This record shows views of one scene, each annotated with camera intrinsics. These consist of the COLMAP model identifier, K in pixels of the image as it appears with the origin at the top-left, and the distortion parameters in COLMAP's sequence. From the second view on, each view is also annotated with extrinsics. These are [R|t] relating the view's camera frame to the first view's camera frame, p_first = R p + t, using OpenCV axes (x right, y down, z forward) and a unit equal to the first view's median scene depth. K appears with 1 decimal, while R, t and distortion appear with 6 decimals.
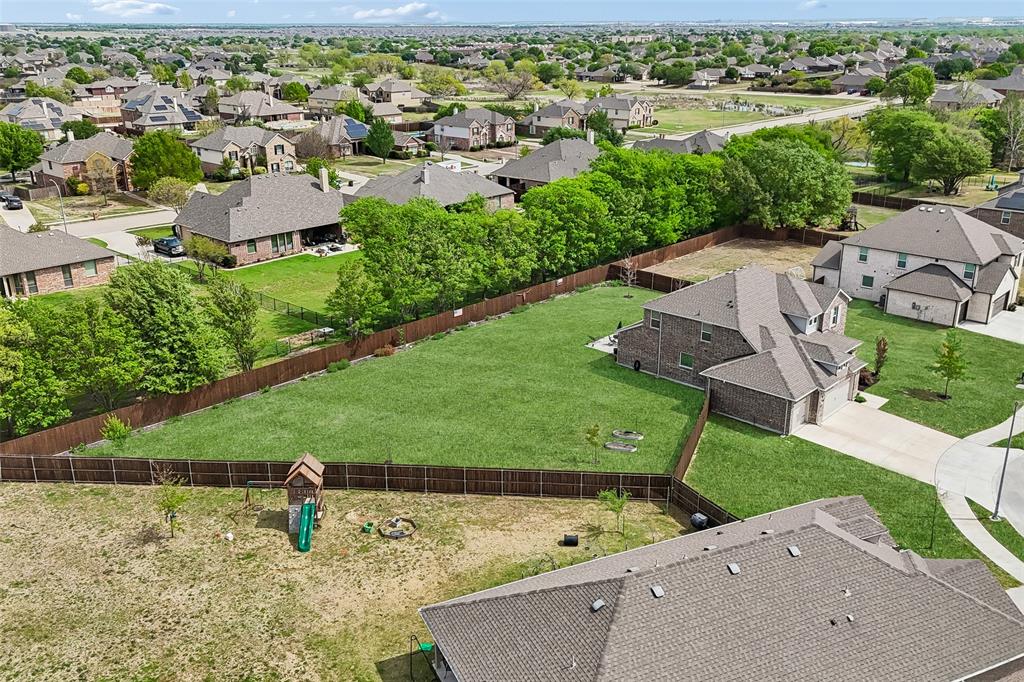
lens RADIAL K [[899.0, 0, 513.6], [0, 899.0, 320.8], [0, 0, 1]] dist [0.038128, 0.001127]
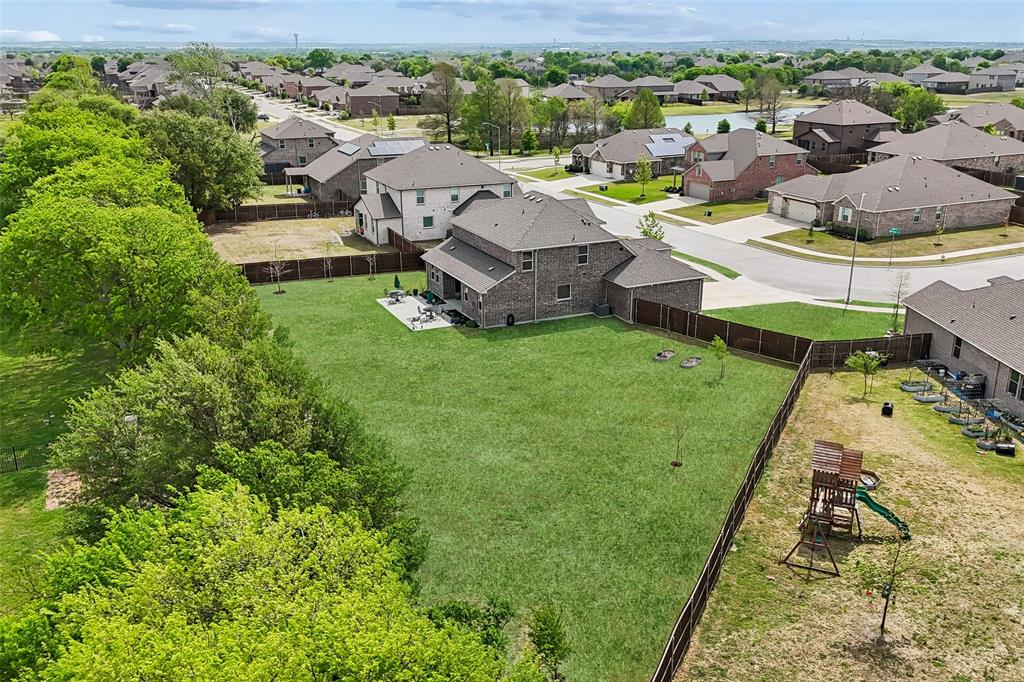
lens RADIAL K [[899.0, 0, 513.6], [0, 899.0, 320.8], [0, 0, 1]] dist [0.038128, 0.001127]
pose [[0.375881, -0.265643, 0.887776, -0.736133], [0.290791, 0.943452, 0.159183, -0.101902], [-0.879860, 0.198323, 0.431873, 0.689647]]
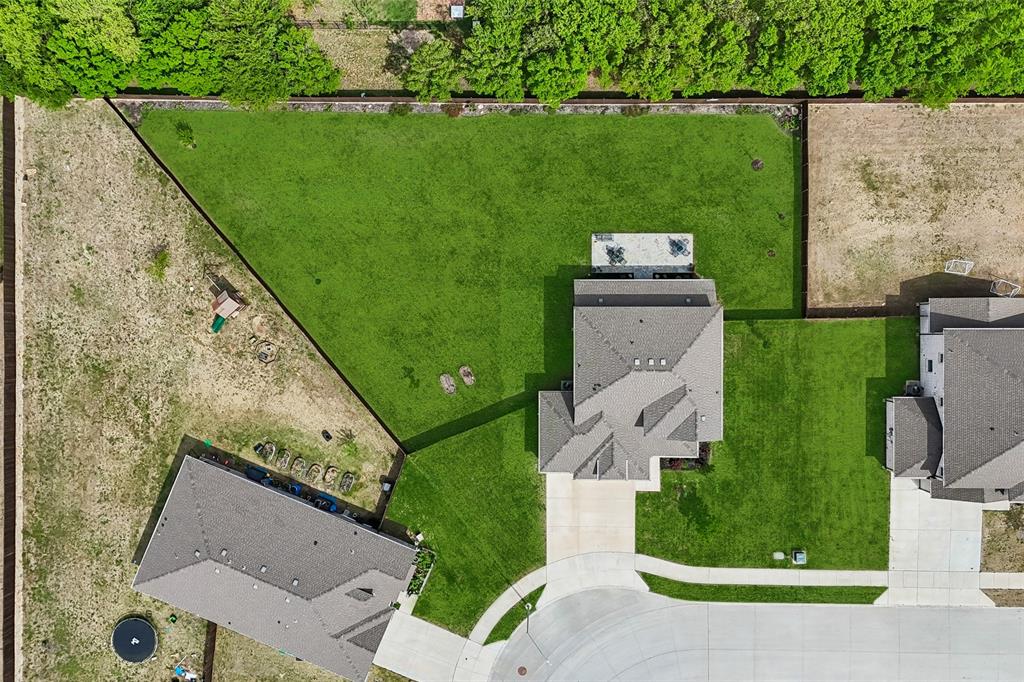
lens RADIAL K [[899.0, 0, 513.6], [0, 899.0, 320.8], [0, 0, 1]] dist [0.038128, 0.001127]
pose [[0.685325, 0.728182, -0.008983, 0.122036], [-0.223020, 0.221604, 0.949291, -1.140675], [0.693247, -0.648570, 0.314270, 0.645072]]
